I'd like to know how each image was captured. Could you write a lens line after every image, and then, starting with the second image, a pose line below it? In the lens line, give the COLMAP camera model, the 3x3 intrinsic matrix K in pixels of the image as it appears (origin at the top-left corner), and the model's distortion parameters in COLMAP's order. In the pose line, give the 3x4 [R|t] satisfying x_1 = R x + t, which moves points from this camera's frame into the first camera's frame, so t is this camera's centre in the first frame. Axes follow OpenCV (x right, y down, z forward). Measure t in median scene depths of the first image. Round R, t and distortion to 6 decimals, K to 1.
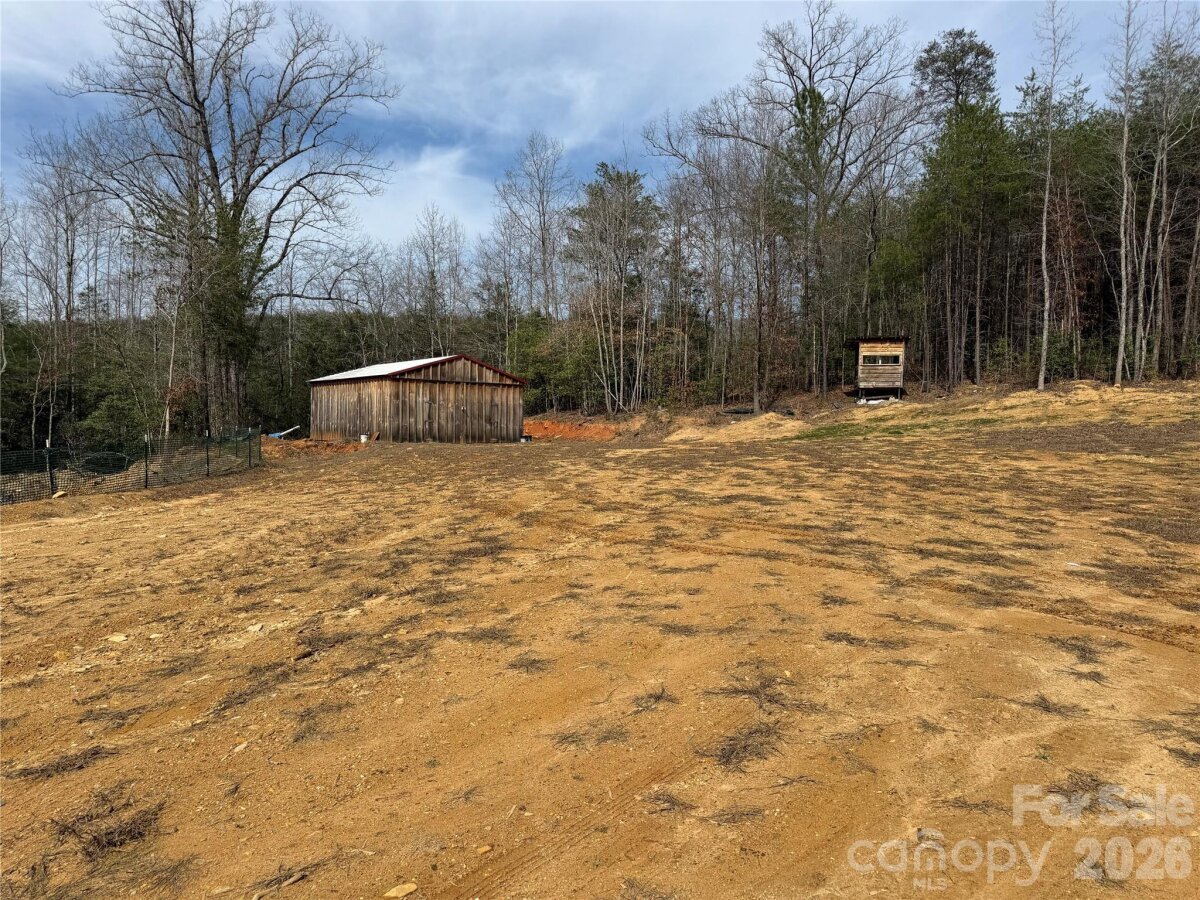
lens RADIAL K [[836.0, 0, 595.1], [0, 836.0, 447.3], [0, 0, 1]] dist [0.090108, -0.110561]
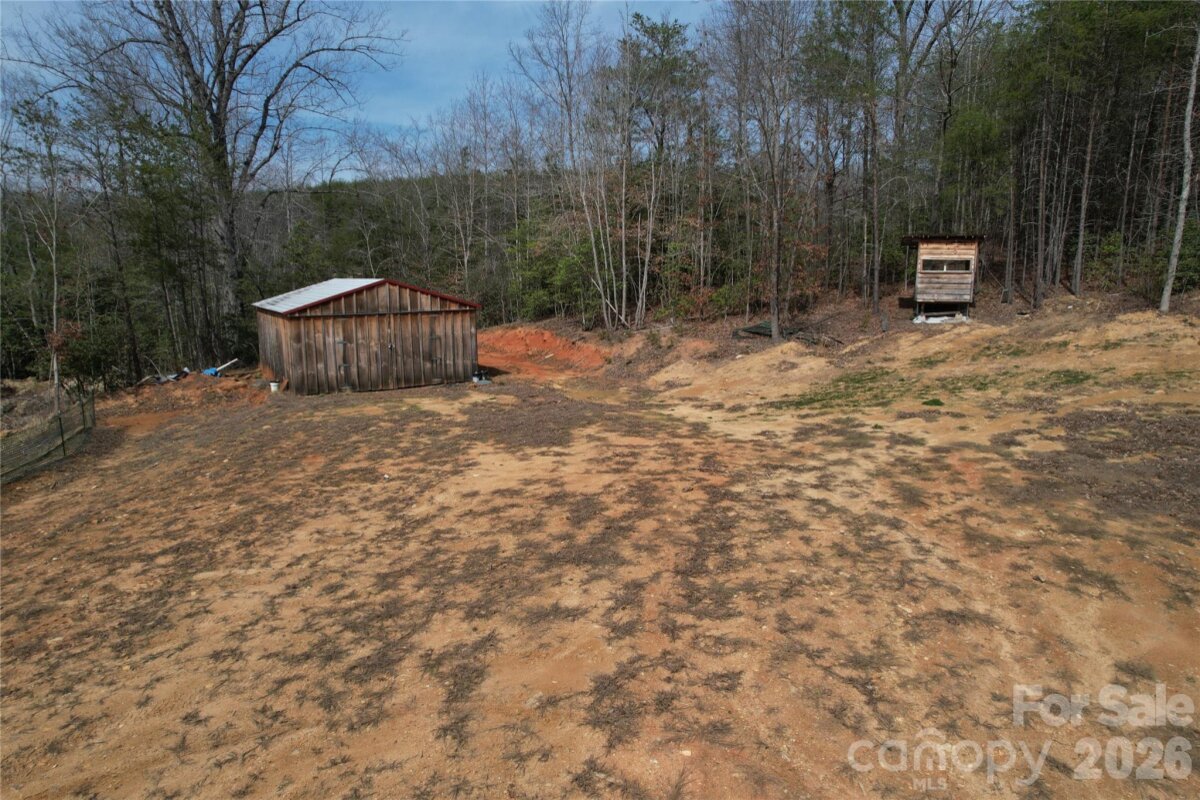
lens RADIAL K [[764.2, 0, 611.1], [0, 764.2, 400.6], [0, 0, 1]] dist [-0.090451, 0.096311]
pose [[0.988415, 0.011218, -0.151361, 0.155438], [0.011632, 0.988733, 0.149239, -0.095732], [0.151330, -0.149270, 0.977148, 0.291785]]
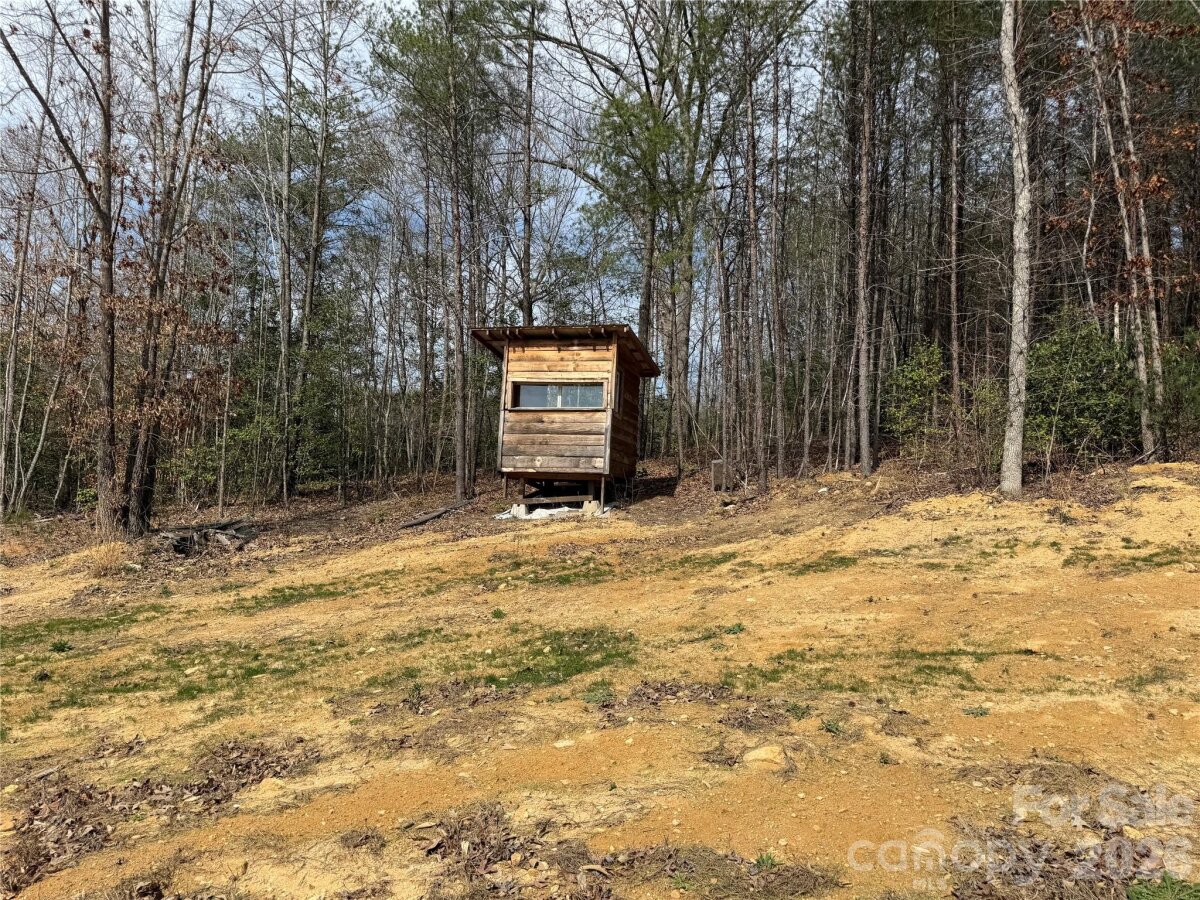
lens RADIAL K [[823.4, 0, 599.2], [0, 823.4, 434.7], [0, 0, 1]] dist [0.176495, -0.262683]
pose [[0.992670, 0.016652, -0.119707, 0.432646], [-0.031393, 0.991992, -0.122338, -0.049279], [0.116711, 0.125200, 0.985243, 0.722814]]
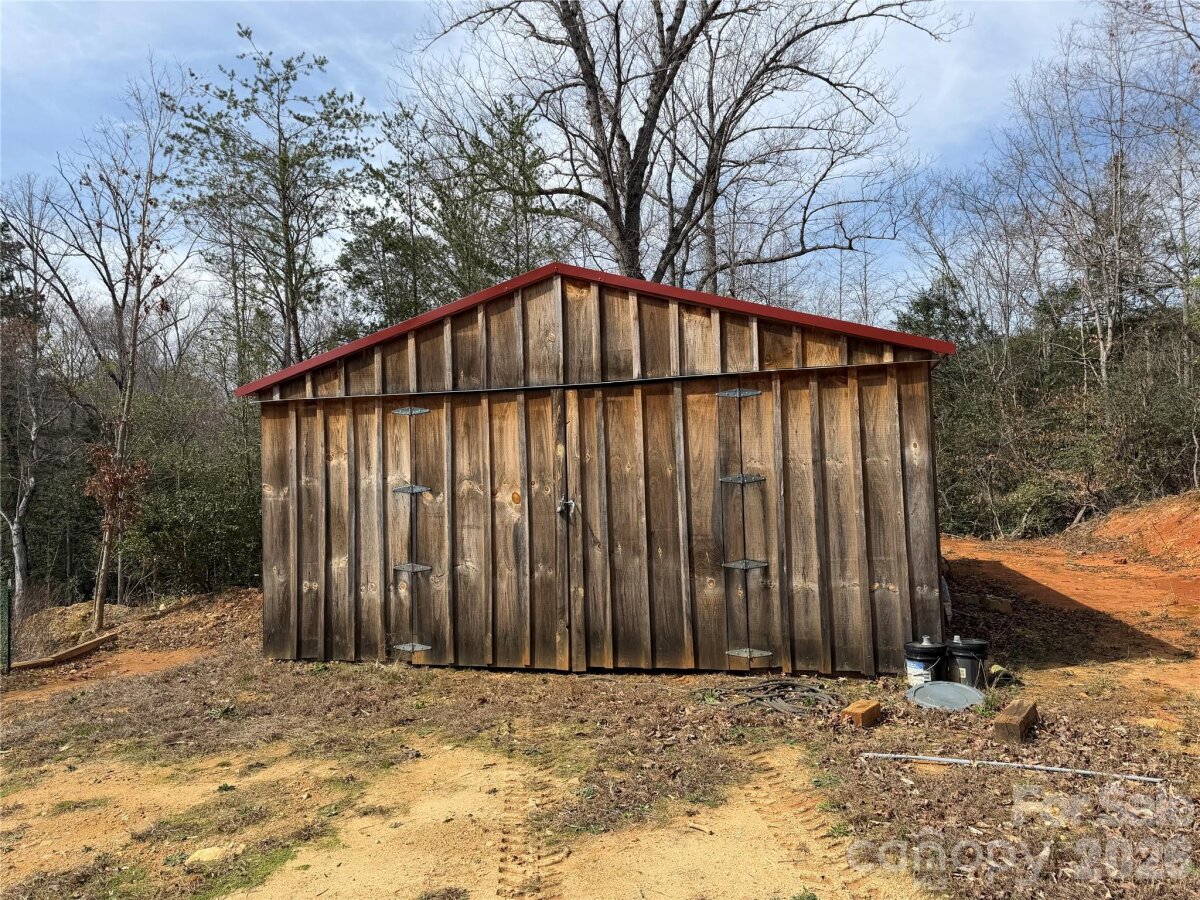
lens RADIAL K [[823.4, 0, 599.2], [0, 823.4, 434.7], [0, 0, 1]] dist [0.176495, -0.262683]
pose [[0.574908, -0.069213, -0.815285, 0.023910], [0.022696, 0.997381, -0.068667, -0.047310], [0.817903, 0.020973, 0.574974, 0.835159]]
